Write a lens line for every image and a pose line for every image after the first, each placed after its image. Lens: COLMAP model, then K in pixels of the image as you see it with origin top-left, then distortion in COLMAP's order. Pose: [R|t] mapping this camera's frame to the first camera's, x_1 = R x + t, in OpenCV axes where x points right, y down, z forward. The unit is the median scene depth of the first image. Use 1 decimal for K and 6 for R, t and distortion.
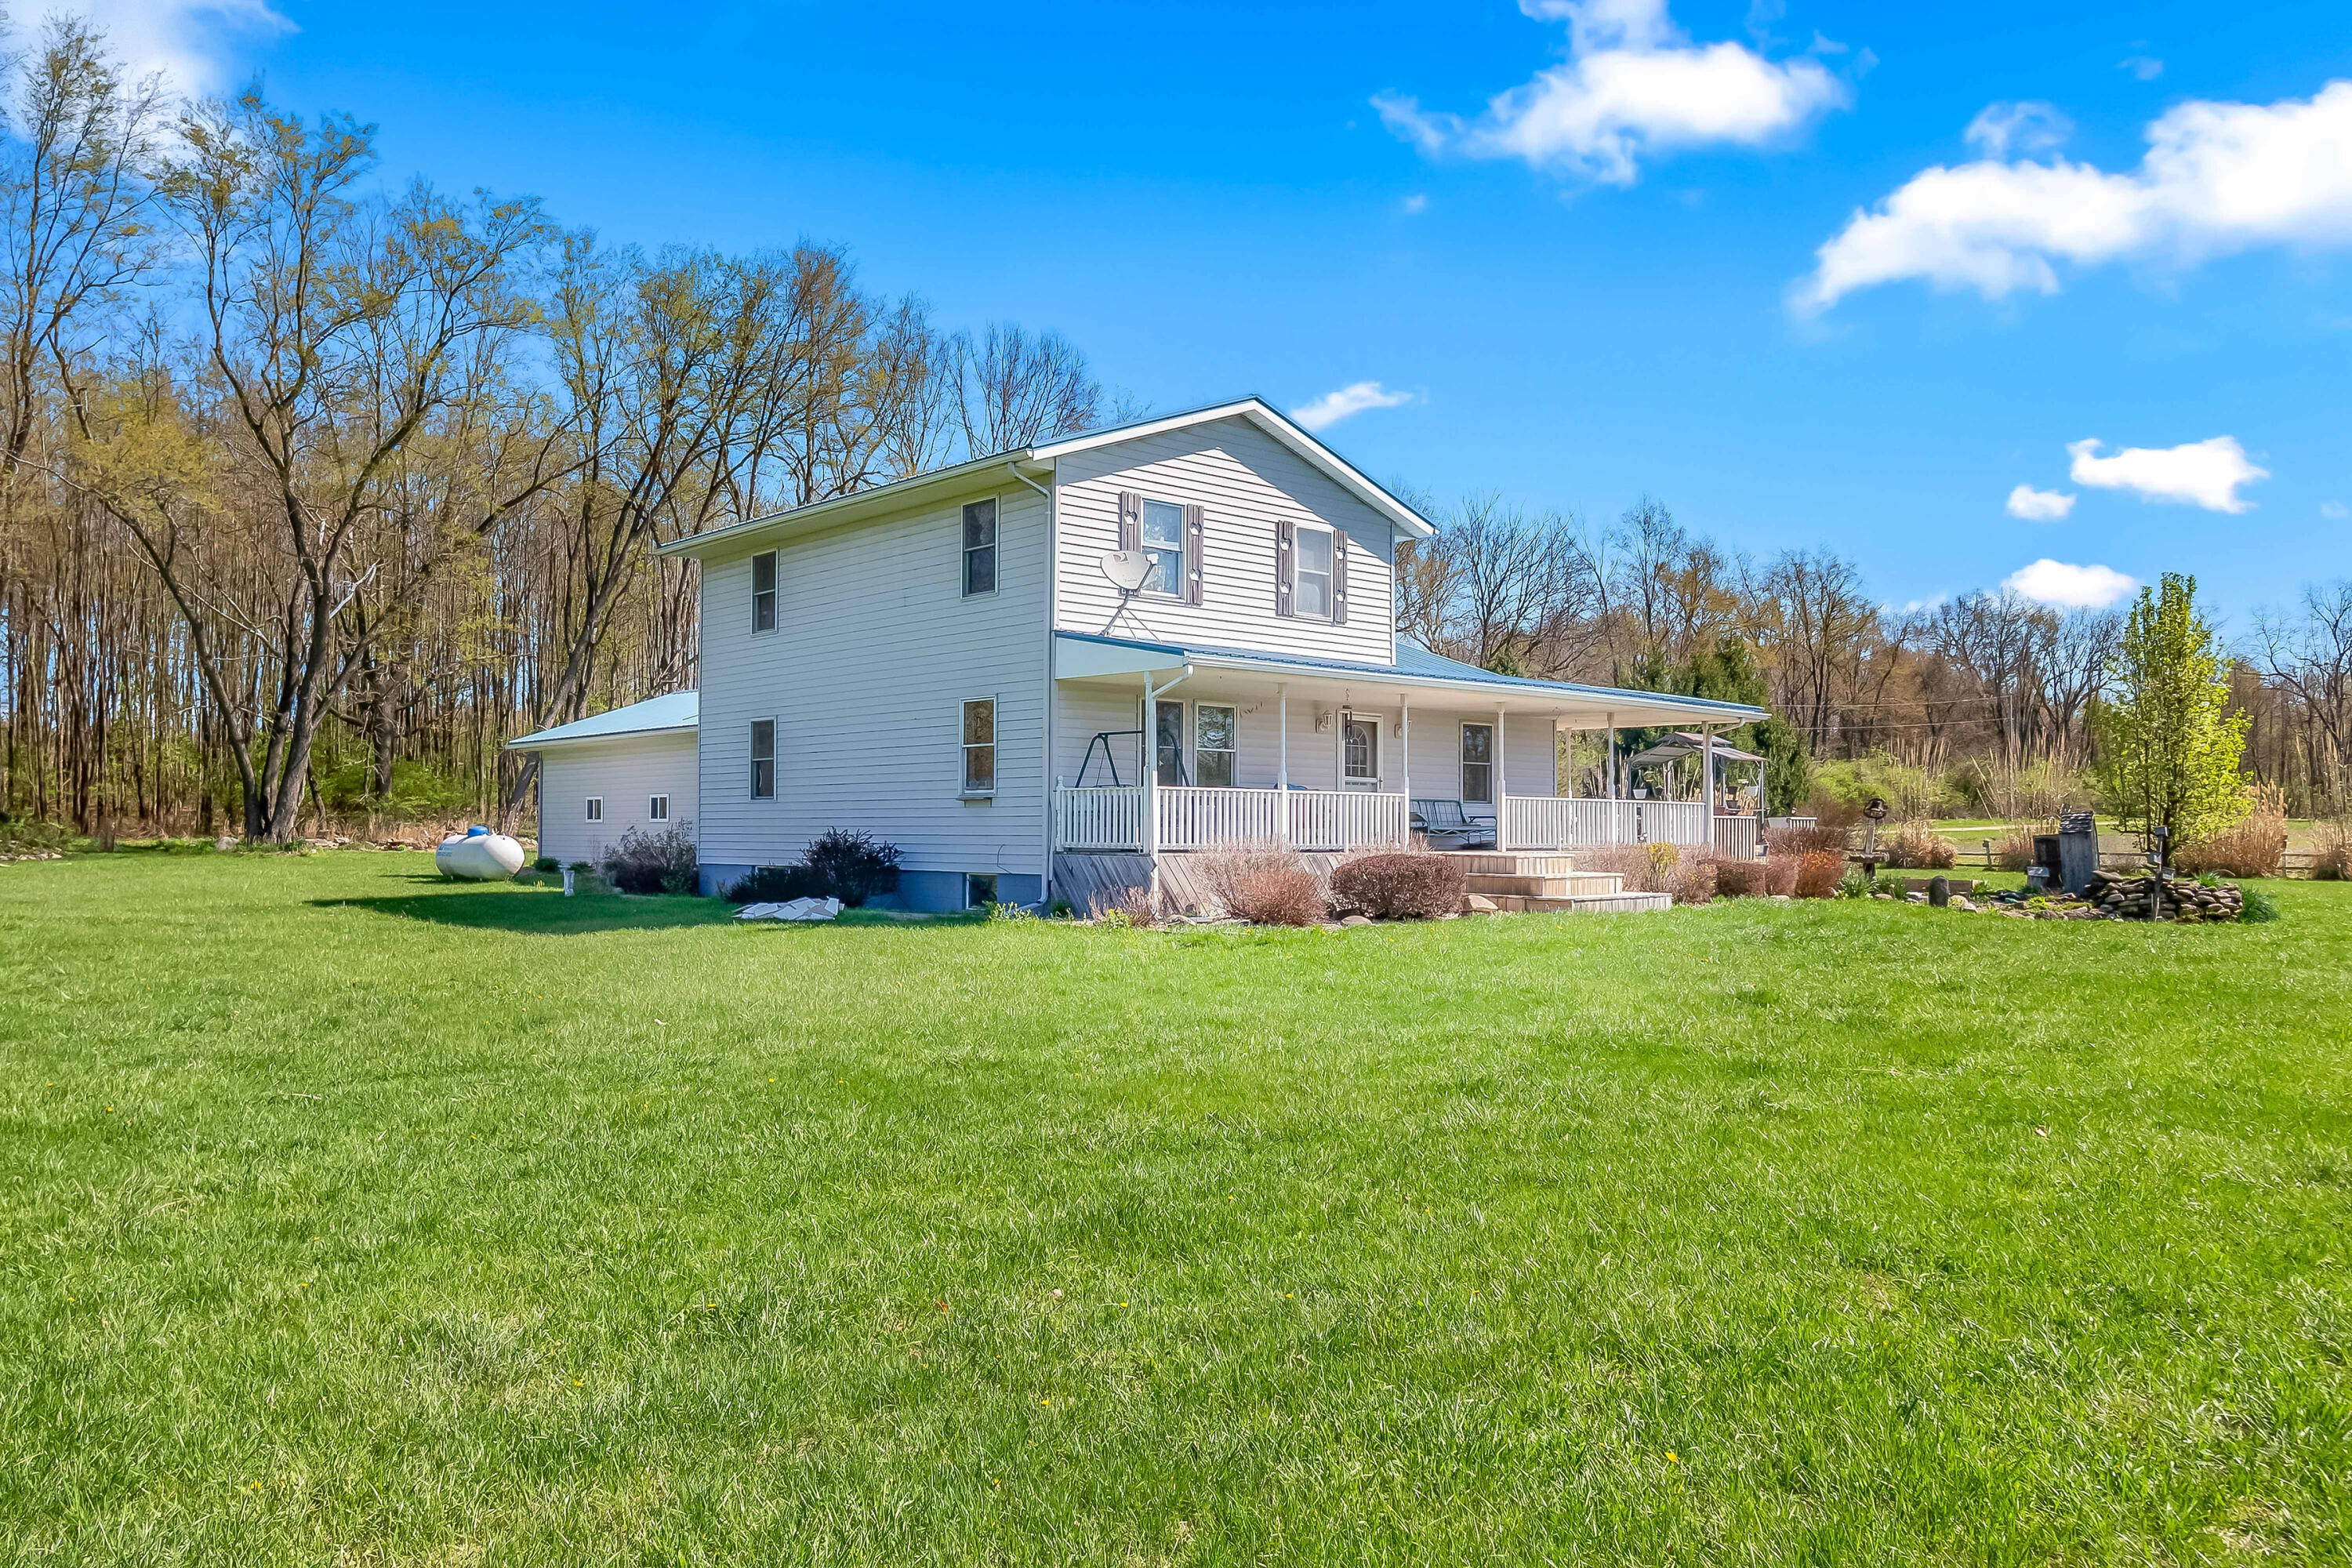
lens RADIAL K [[1735.8, 0, 1175.9], [0, 1735.8, 798.3], [0, 0, 1]] dist [0.002992, 0.001355]
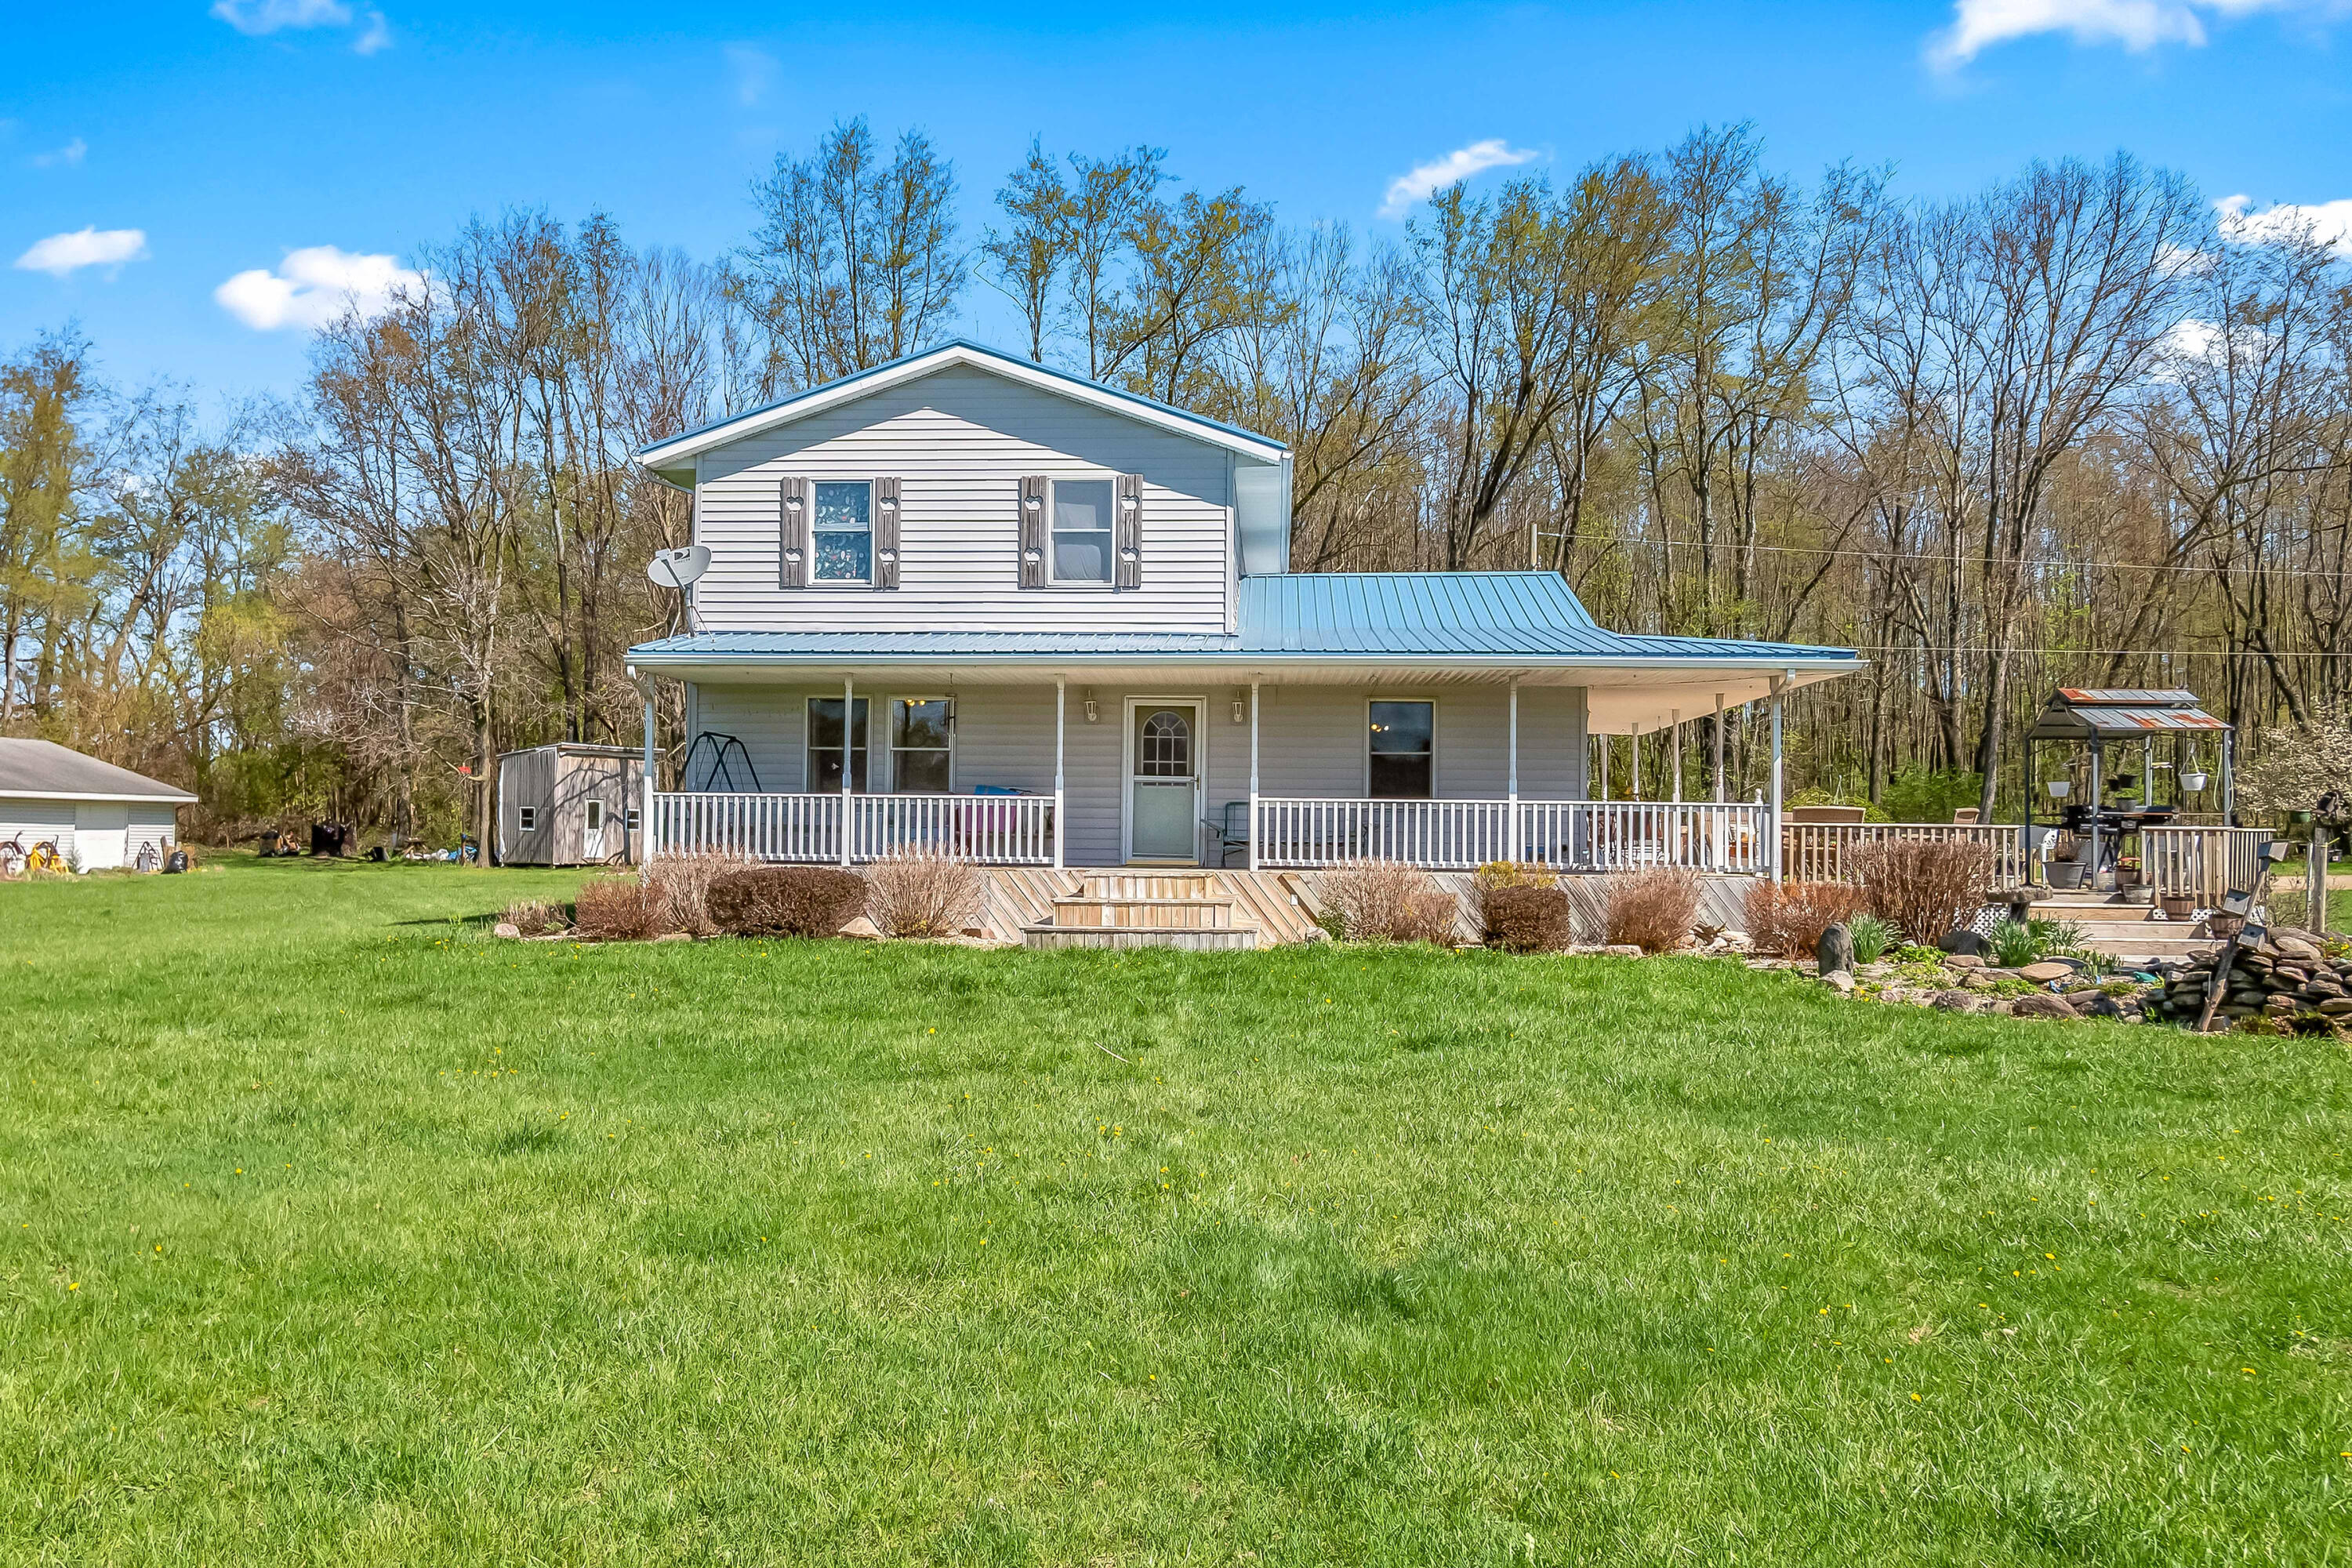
lens RADIAL K [[2043.9, 0, 1185.1], [0, 2043.9, 788.0], [0, 0, 1]] dist [-0.000287, 0.000977]
pose [[0.714329, -0.021462, -0.699481, 0.805802], [0.019449, 0.999752, -0.010813, 0.003621], [0.699540, -0.005880, 0.714569, 0.343554]]
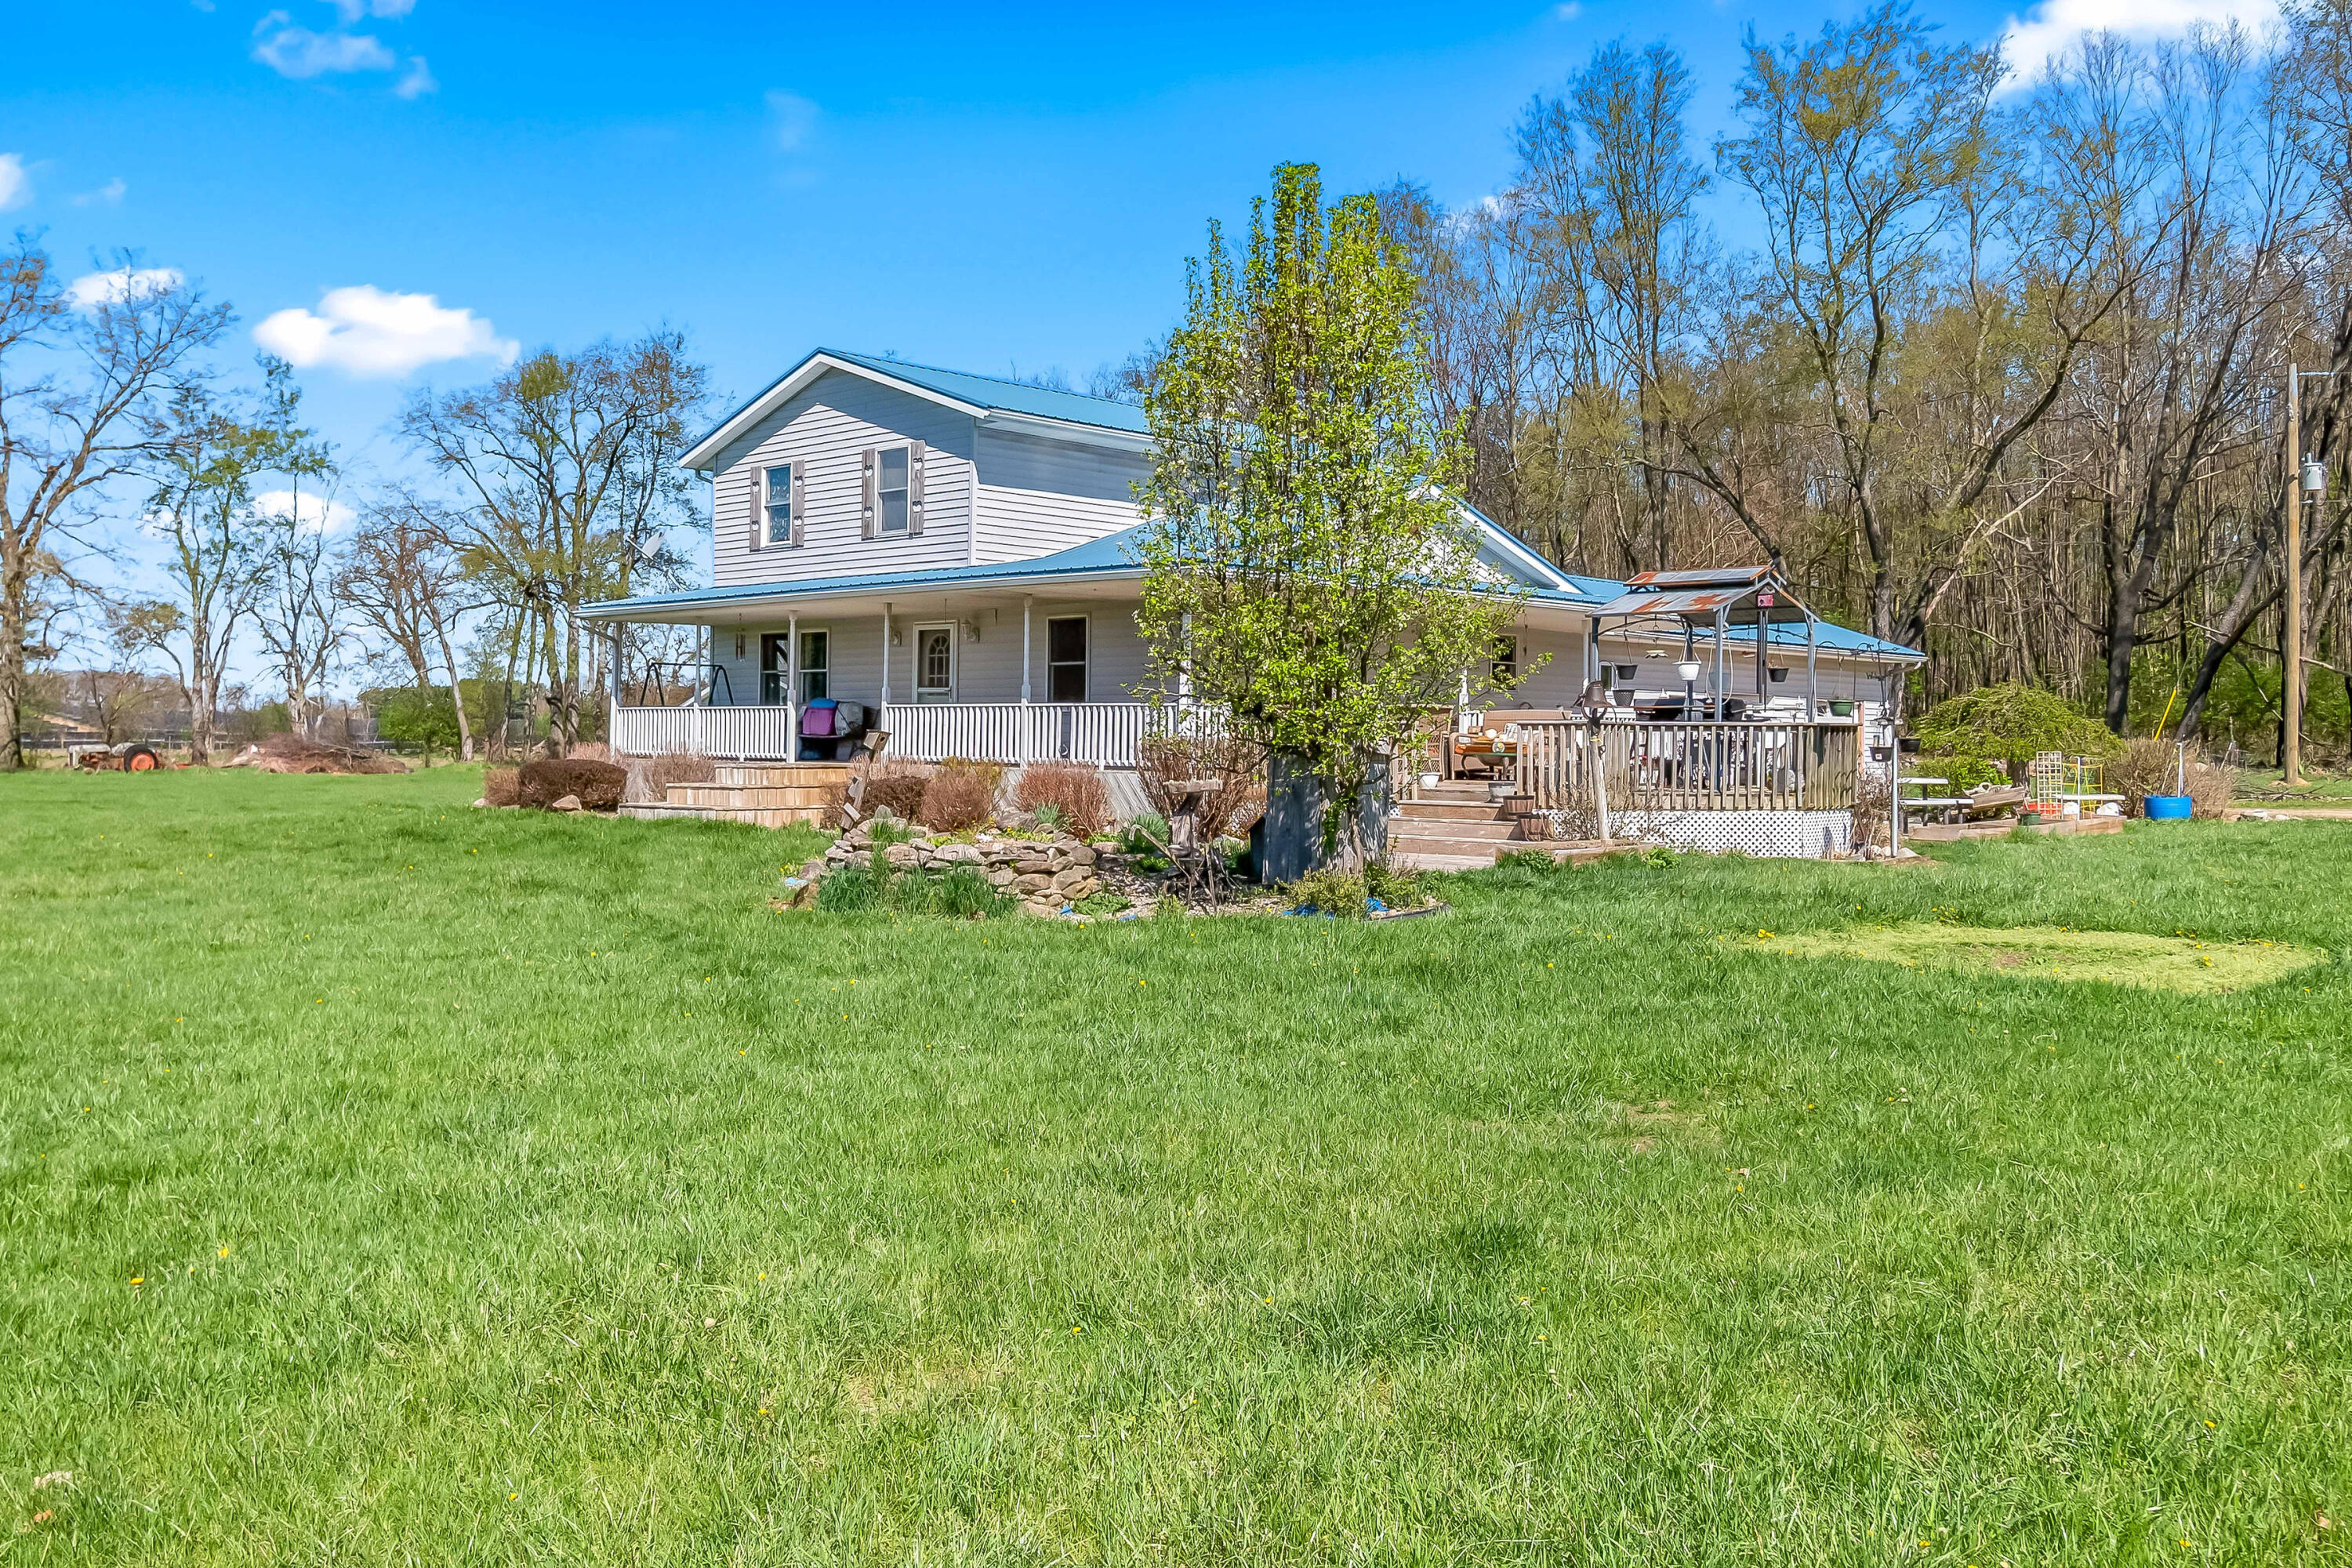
lens RADIAL K [[2043.9, 0, 1178.4], [0, 2043.9, 768.1], [0, 0, 1]] dist [-0.000287, 0.000977]
pose [[0.084205, 0.006559, -0.996427, 1.319276], [0.021010, 0.999744, 0.008356, 0.027612], [0.996227, -0.021639, 0.084046, 1.080353]]
